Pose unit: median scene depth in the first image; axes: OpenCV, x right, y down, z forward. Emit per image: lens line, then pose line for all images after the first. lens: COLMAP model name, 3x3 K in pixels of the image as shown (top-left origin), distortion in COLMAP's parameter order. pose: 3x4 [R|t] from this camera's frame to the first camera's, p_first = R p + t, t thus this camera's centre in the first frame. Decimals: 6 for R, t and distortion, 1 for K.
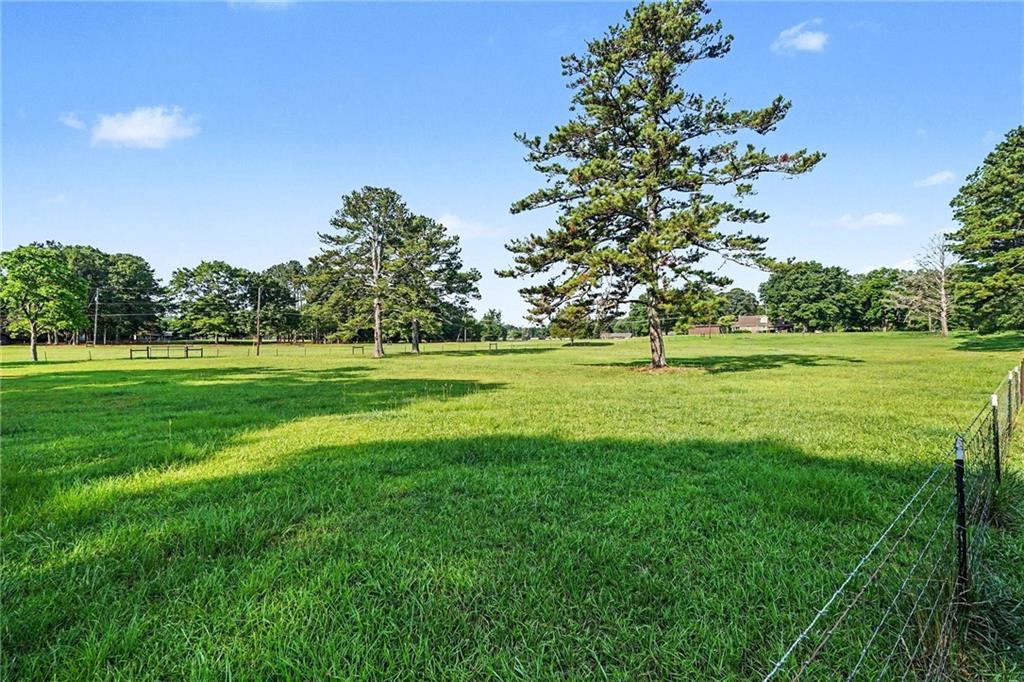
lens RADIAL K [[466.4, 0, 508.8], [0, 466.4, 329.8], [0, 0, 1]] dist [0.000759, 0.000044]
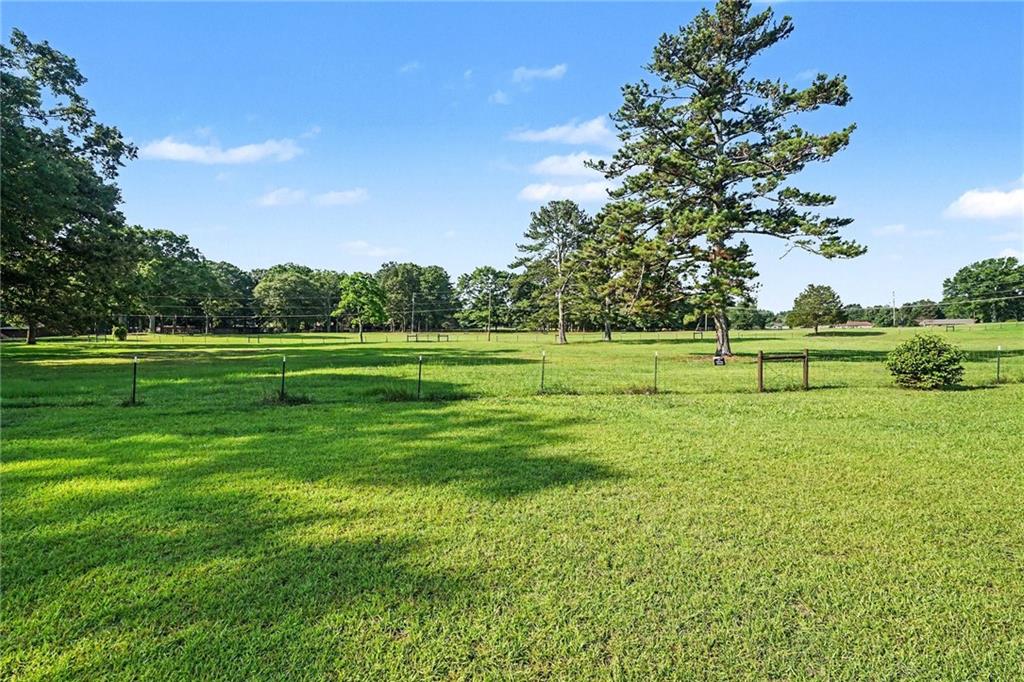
lens RADIAL K [[466.4, 0, 508.8], [0, 466.4, 329.8], [0, 0, 1]] dist [0.000759, 0.000044]
pose [[0.838183, 0.001497, -0.545386, 0.132700], [0.012334, 0.999688, 0.021701, -0.002184], [0.545249, -0.024916, 0.837904, -0.036354]]
